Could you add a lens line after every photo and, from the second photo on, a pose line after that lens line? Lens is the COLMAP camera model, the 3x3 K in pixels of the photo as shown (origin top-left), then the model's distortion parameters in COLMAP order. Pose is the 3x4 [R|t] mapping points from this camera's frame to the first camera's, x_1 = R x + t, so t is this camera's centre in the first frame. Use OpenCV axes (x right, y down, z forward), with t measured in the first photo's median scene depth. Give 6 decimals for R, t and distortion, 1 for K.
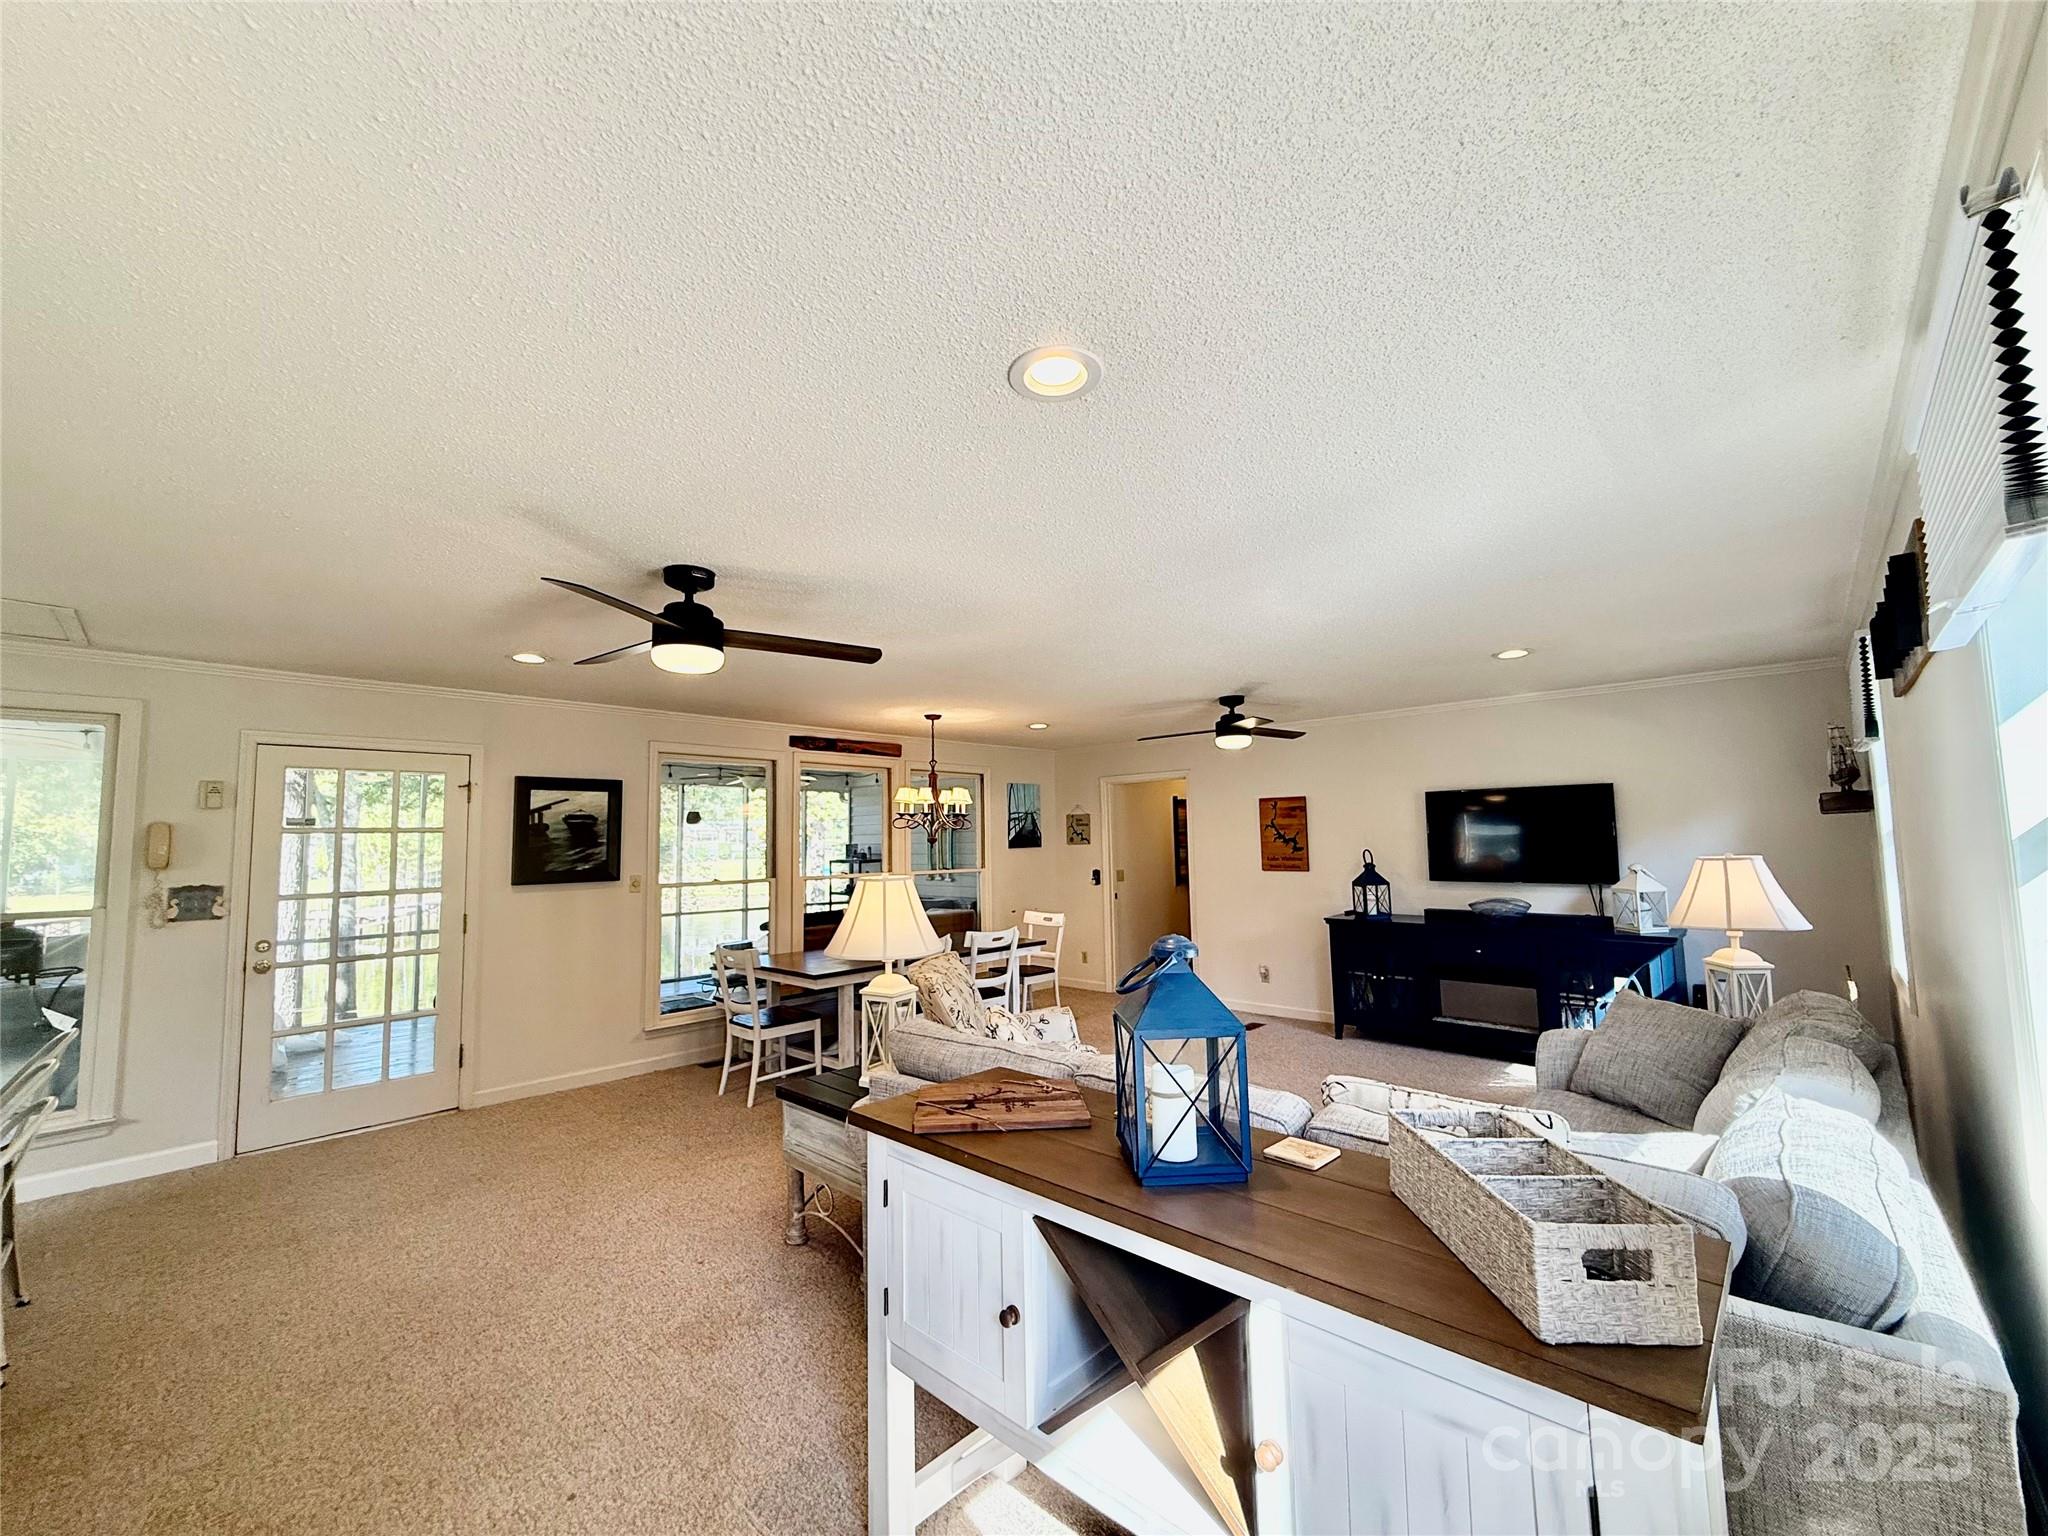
lens RADIAL K [[813.1, 0, 1033.1], [0, 813.1, 763.9], [0, 0, 1]] dist [-0.004351, 0.000971]
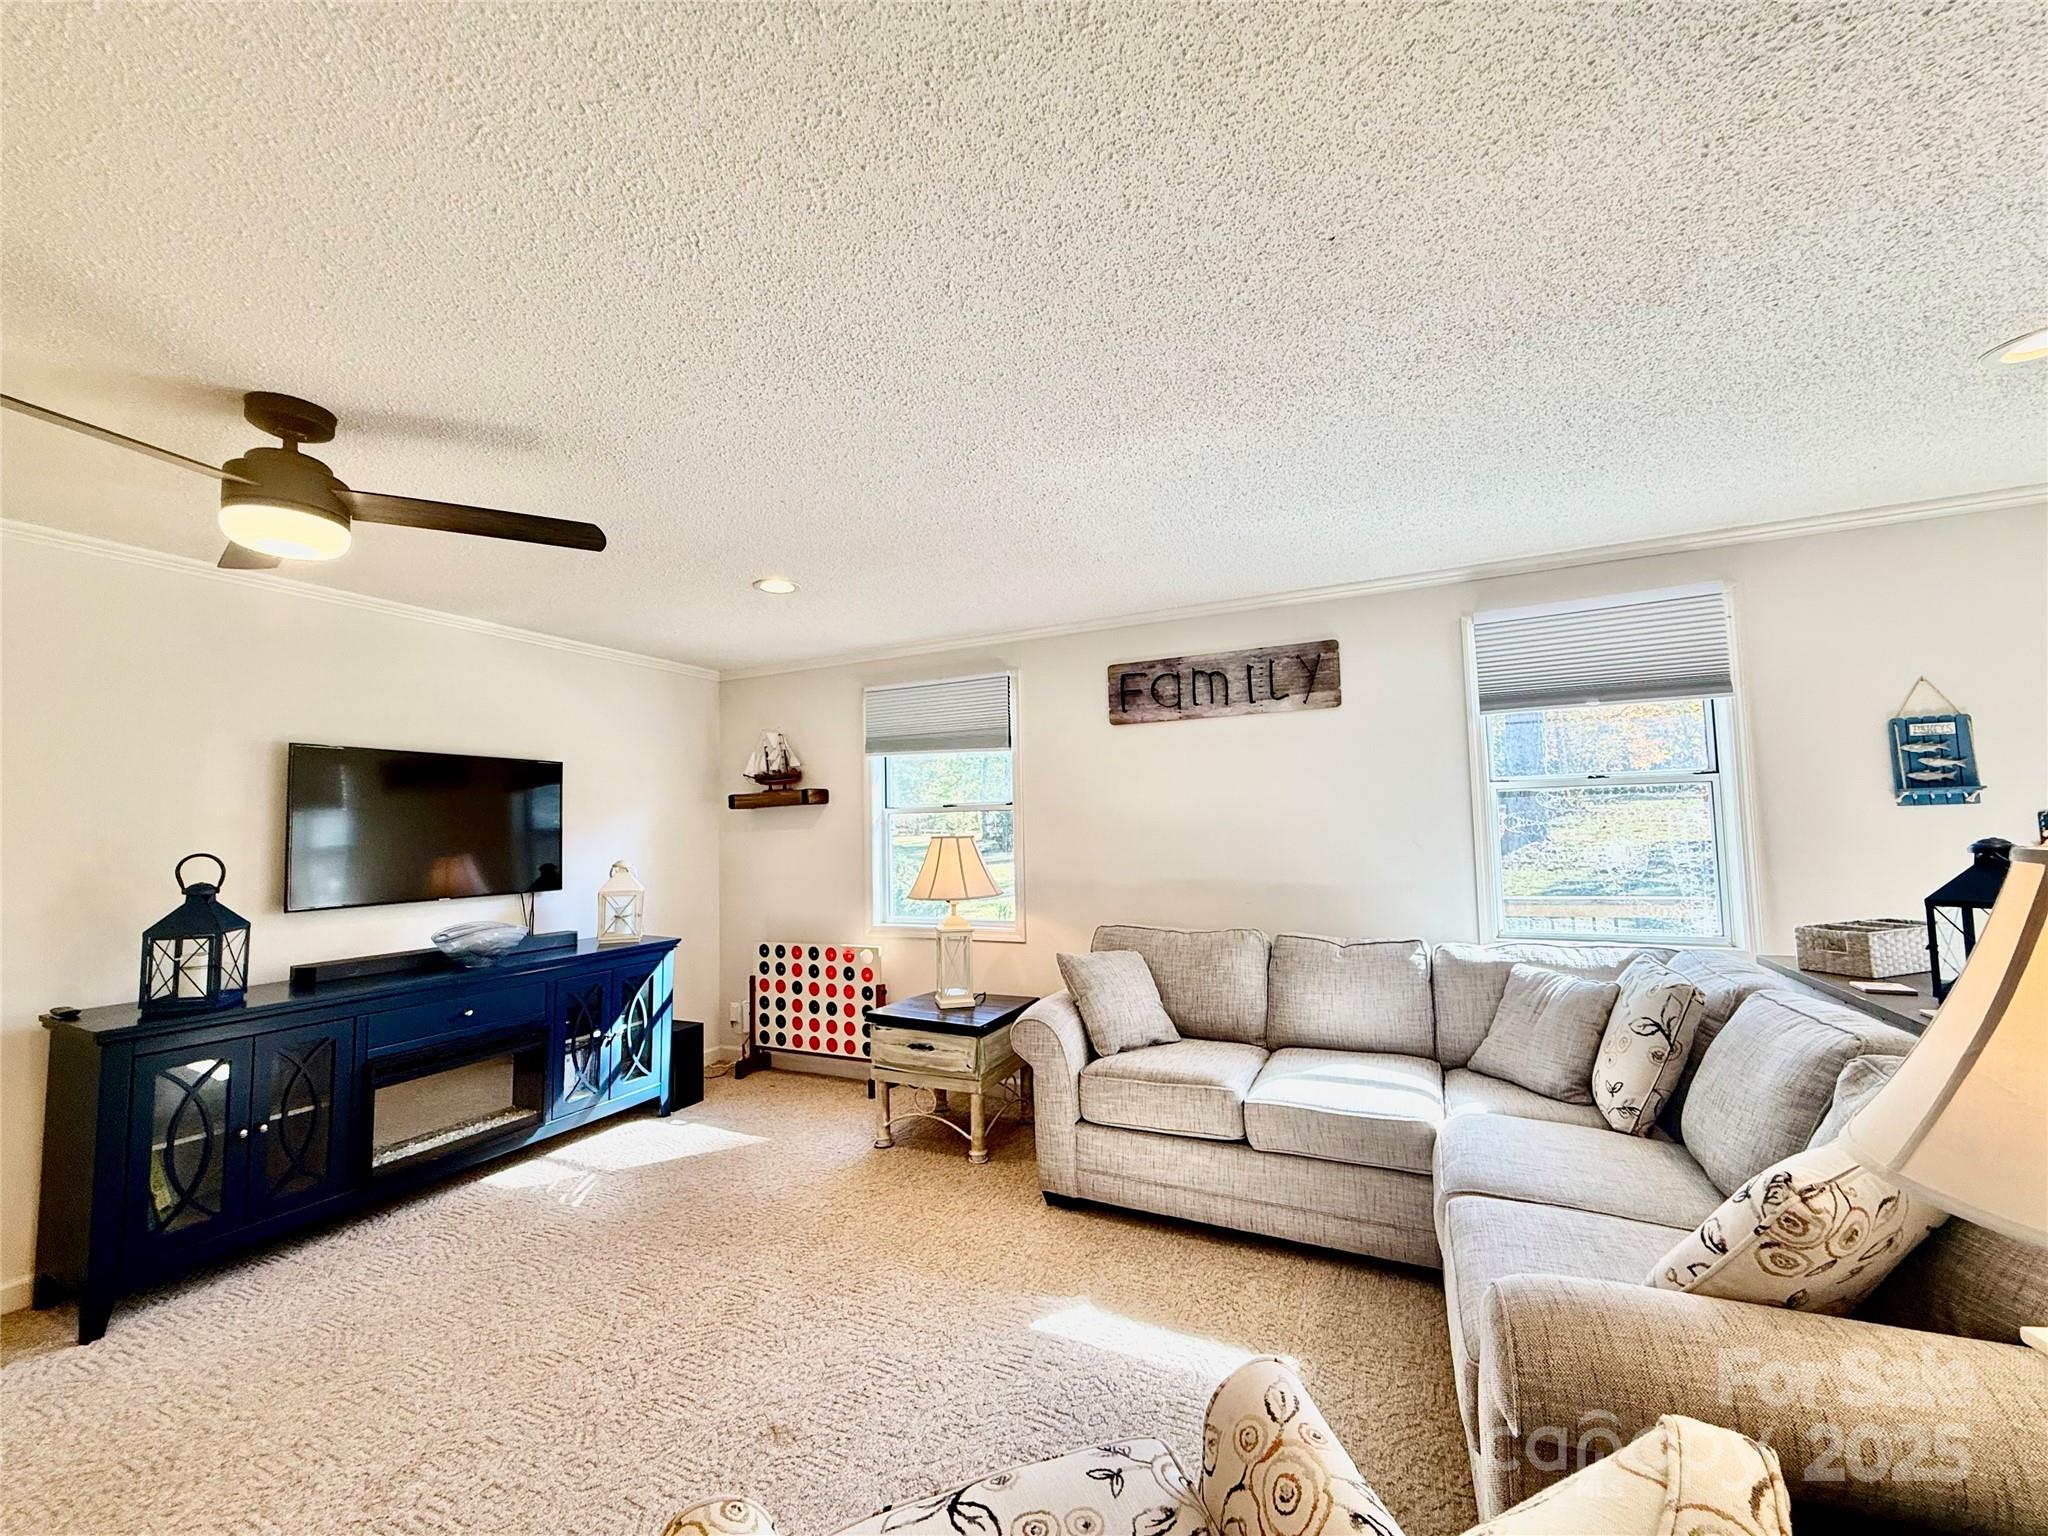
lens RADIAL K [[813.1, 0, 1023.7], [0, 813.1, 775.7], [0, 0, 1]] dist [-0.004351, 0.000971]
pose [[-0.291537, 0.085328, 0.952746, -0.171122], [-0.056908, 0.992702, -0.106320, 0.095883], [-0.954865, -0.085215, -0.284554, 0.801745]]
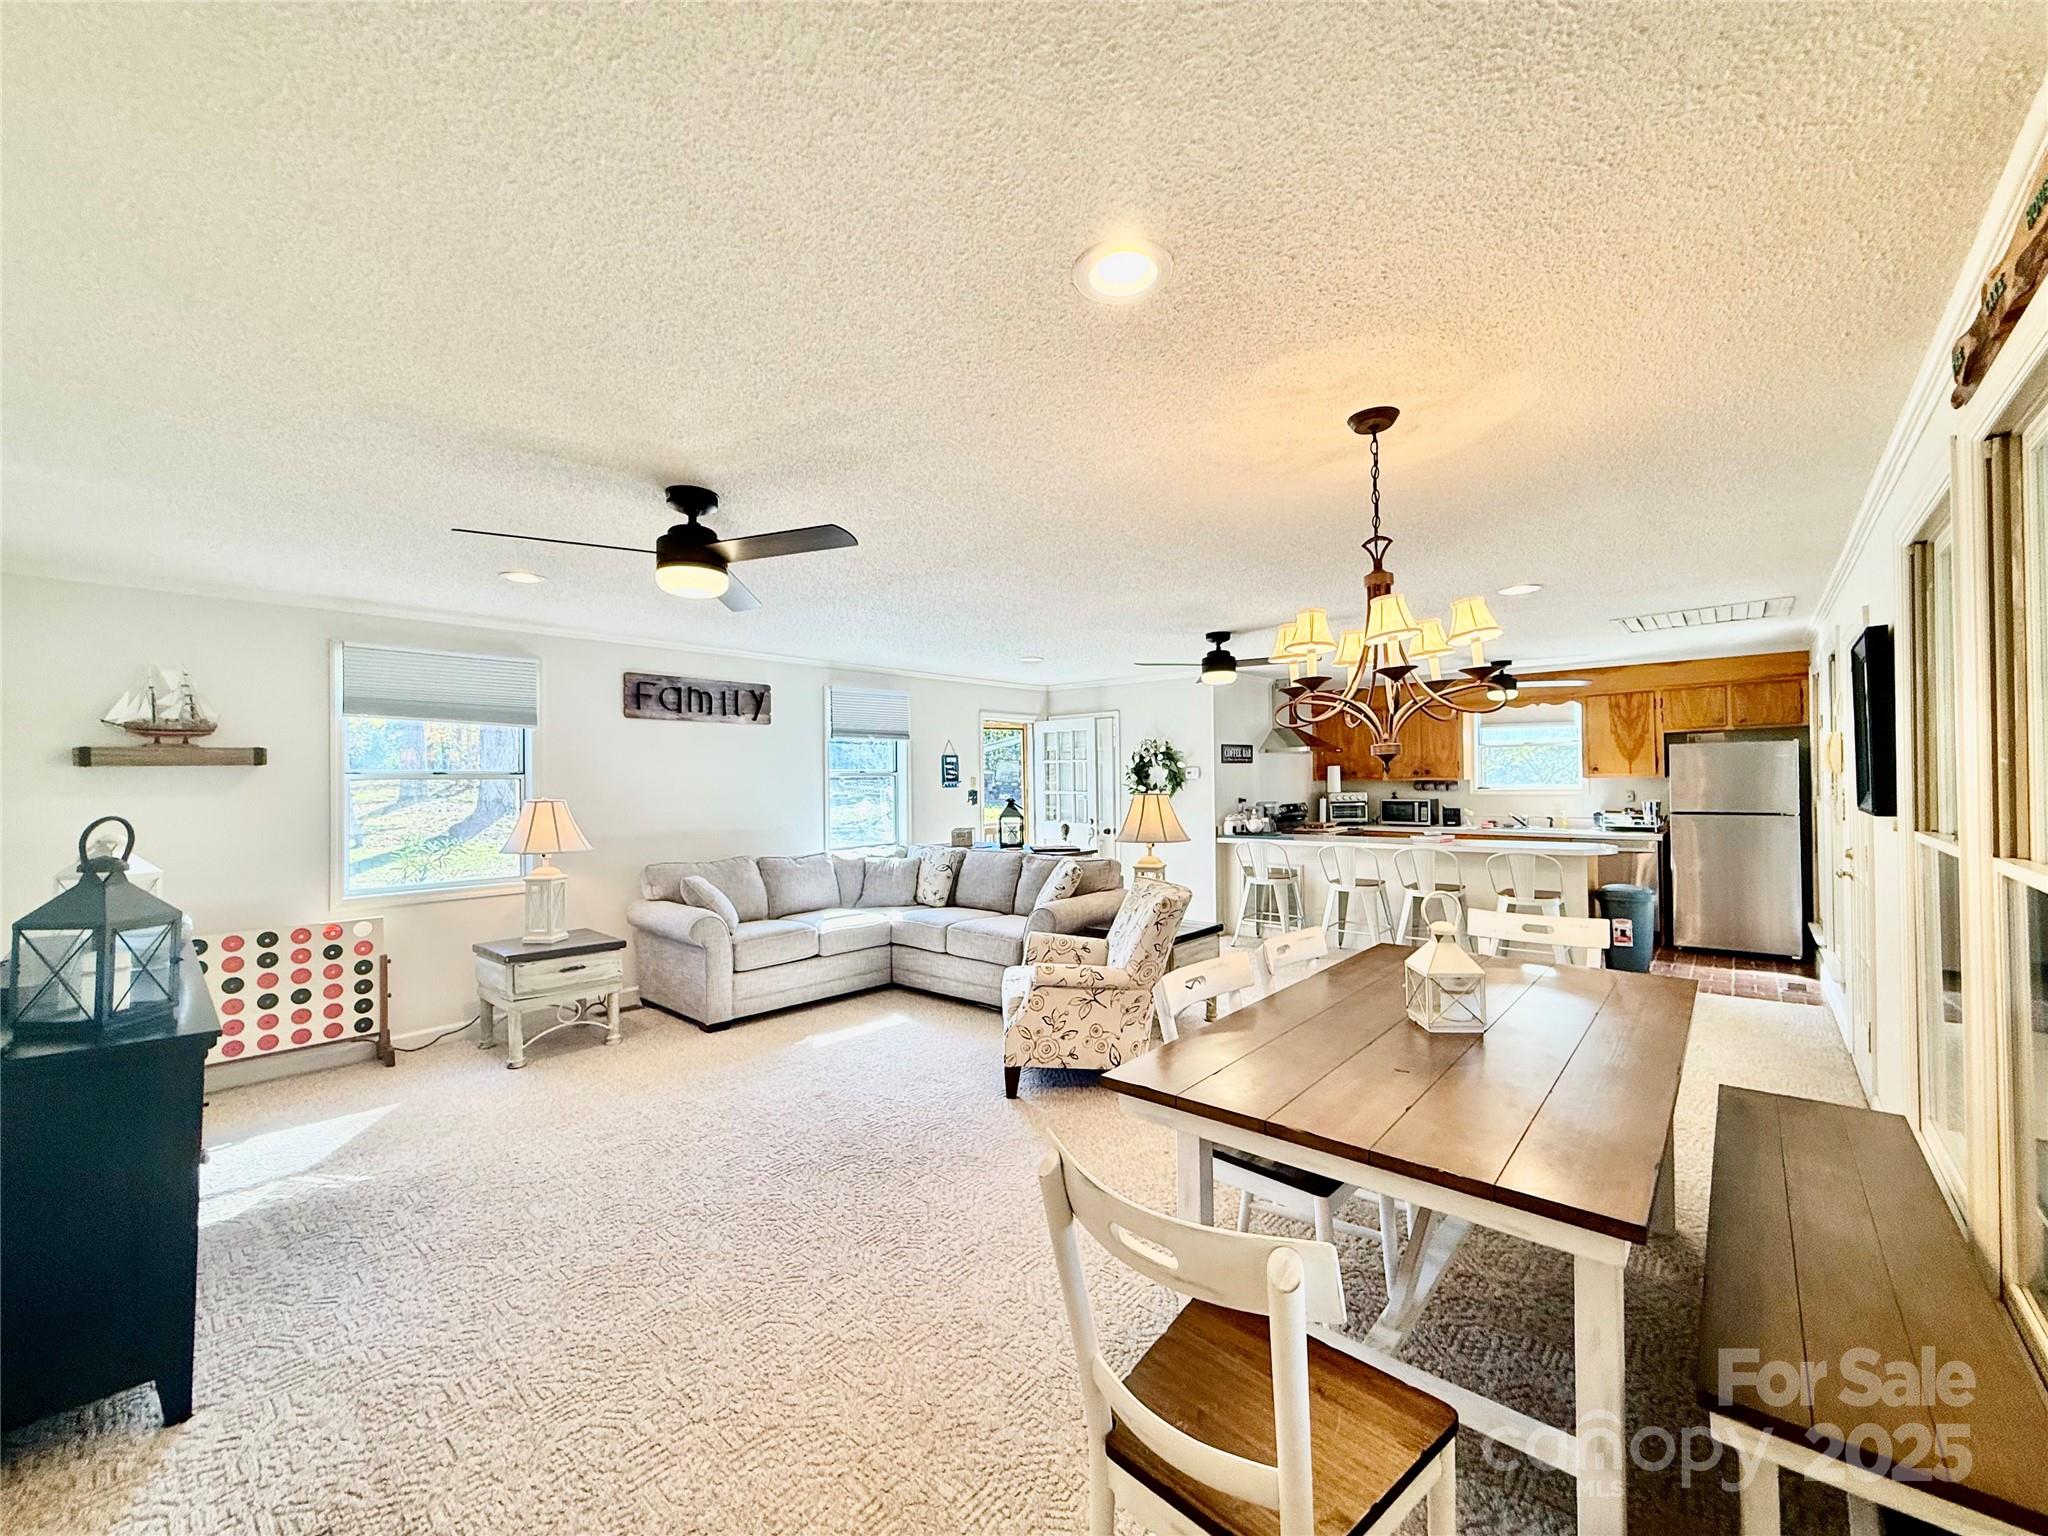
lens RADIAL K [[813.1, 0, 1015.9], [0, 813.1, 781.0], [0, 0, 1]] dist [-0.004351, 0.000971]
pose [[-0.999533, 0.029296, -0.008746, 0.054100], [0.029984, 0.995199, -0.093165, 0.149778], [0.005975, -0.093383, -0.995612, 1.508475]]
